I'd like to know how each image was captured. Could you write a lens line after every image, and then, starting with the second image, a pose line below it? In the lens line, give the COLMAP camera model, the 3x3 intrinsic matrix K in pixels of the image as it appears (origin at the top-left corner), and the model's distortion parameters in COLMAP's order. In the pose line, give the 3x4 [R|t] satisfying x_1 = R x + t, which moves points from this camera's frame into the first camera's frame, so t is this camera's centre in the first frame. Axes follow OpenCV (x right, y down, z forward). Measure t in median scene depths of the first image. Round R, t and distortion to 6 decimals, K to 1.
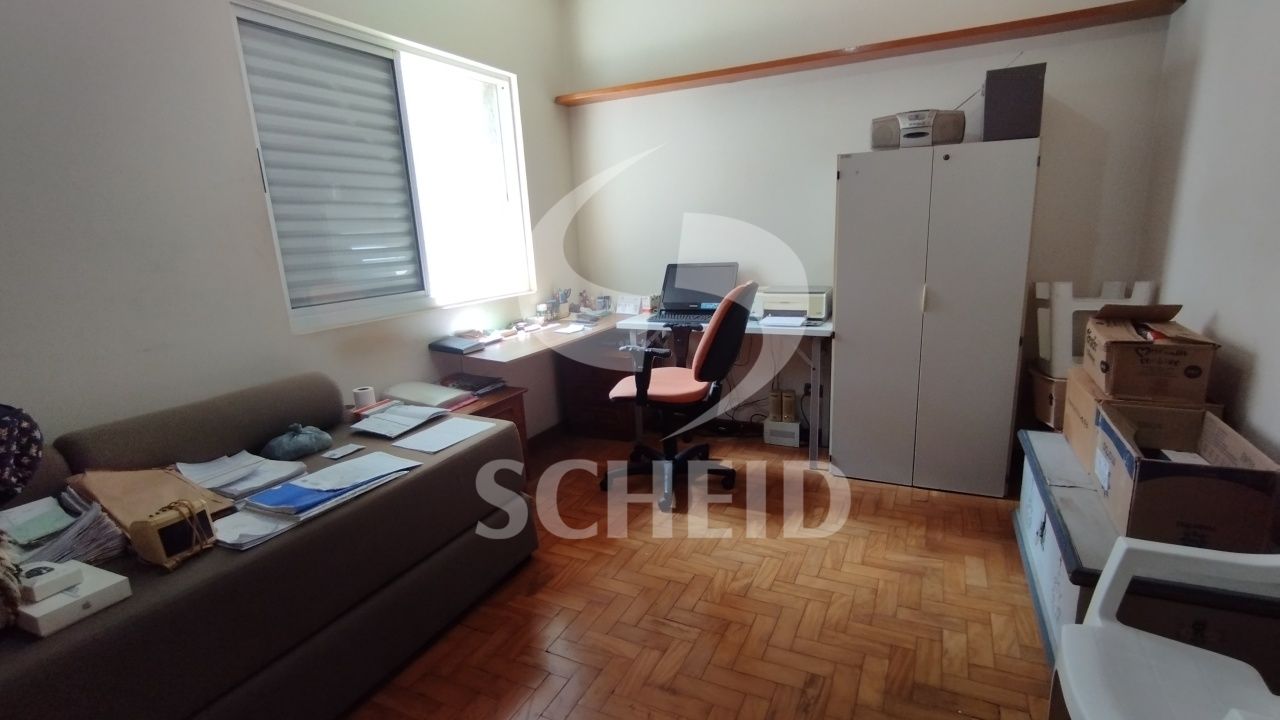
lens RADIAL K [[594.2, 0, 662.1], [0, 594.2, 363.0], [0, 0, 1]] dist [0.004526, -0.000344]
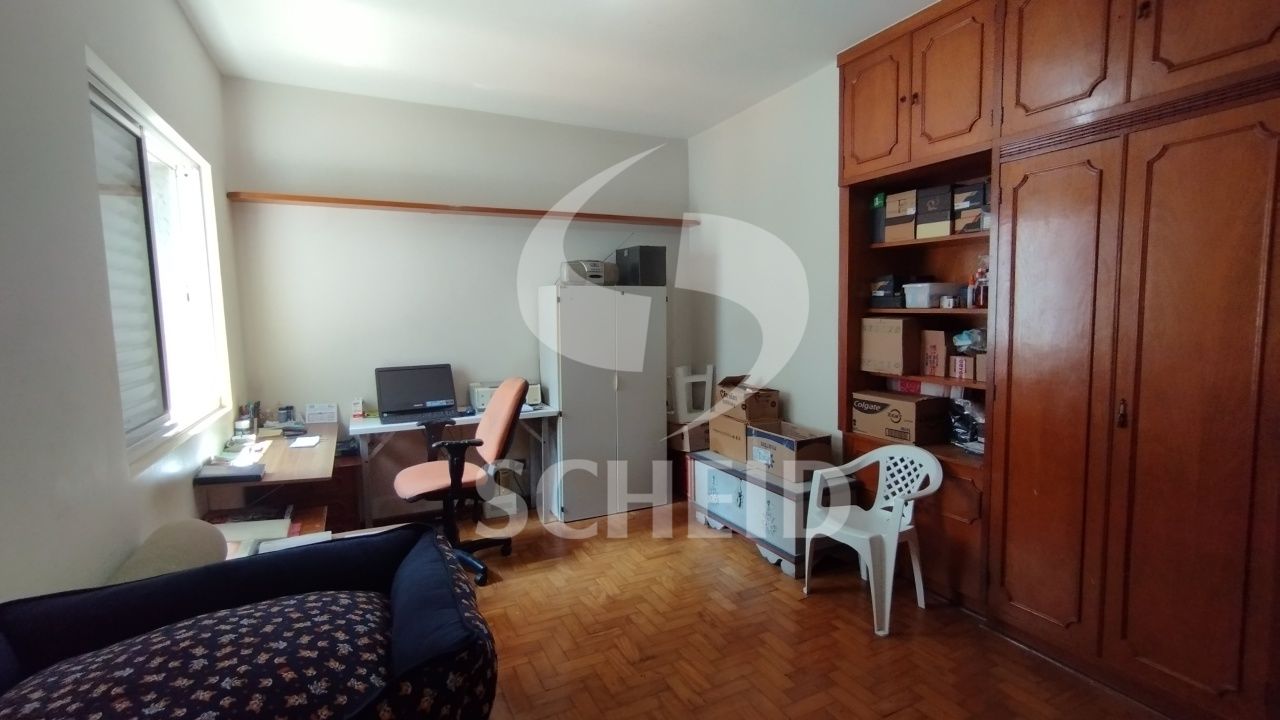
lens RADIAL K [[594.2, 0, 662.1], [0, 594.2, 363.0], [0, 0, 1]] dist [0.004526, -0.000344]
pose [[0.608232, -0.036449, 0.792922, -0.679325], [0.163743, 0.983221, -0.080407, -0.016147], [-0.776687, 0.178741, 0.603995, -0.007056]]
